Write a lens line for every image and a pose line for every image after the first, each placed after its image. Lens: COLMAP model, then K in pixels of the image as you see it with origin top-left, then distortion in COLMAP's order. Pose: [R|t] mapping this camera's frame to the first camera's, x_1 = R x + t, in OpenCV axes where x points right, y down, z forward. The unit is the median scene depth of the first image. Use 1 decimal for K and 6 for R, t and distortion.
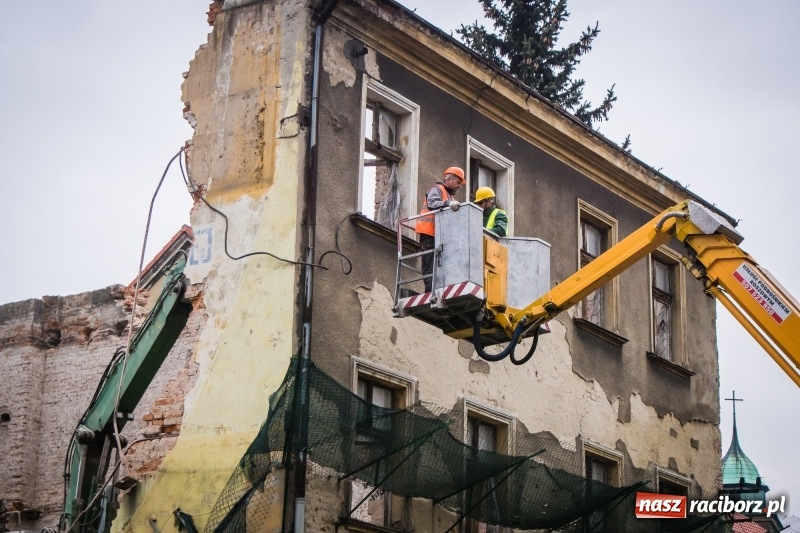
lens RADIAL K [[1790.4, 0, 399.3], [0, 1790.4, 266.3], [0, 0, 1]] dist [0.005668, -0.146758]
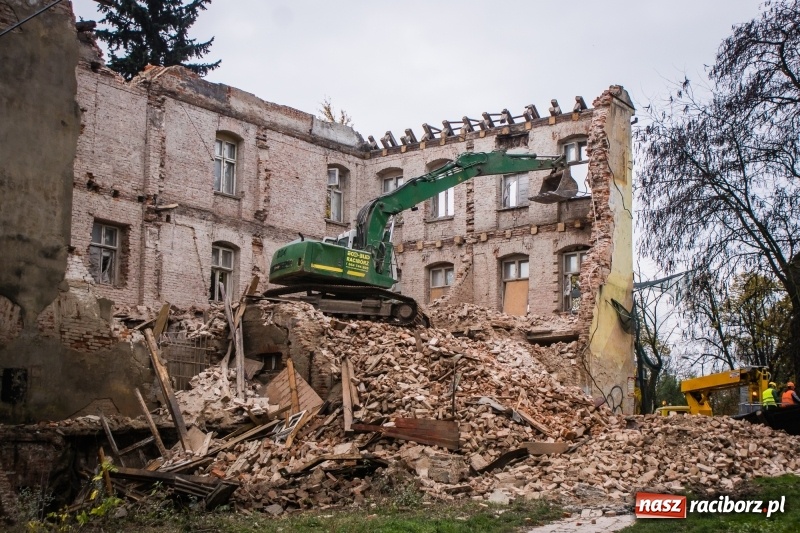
lens RADIAL K [[1204.9, 0, 389.8], [0, 1204.9, 278.0], [0, 0, 1]] dist [-0.073339, 0.153948]
pose [[0.078570, 0.146844, 0.986034, -1.742029], [-0.312010, 0.943023, -0.115576, 0.380730], [-0.946825, -0.298571, 0.119910, 1.017367]]
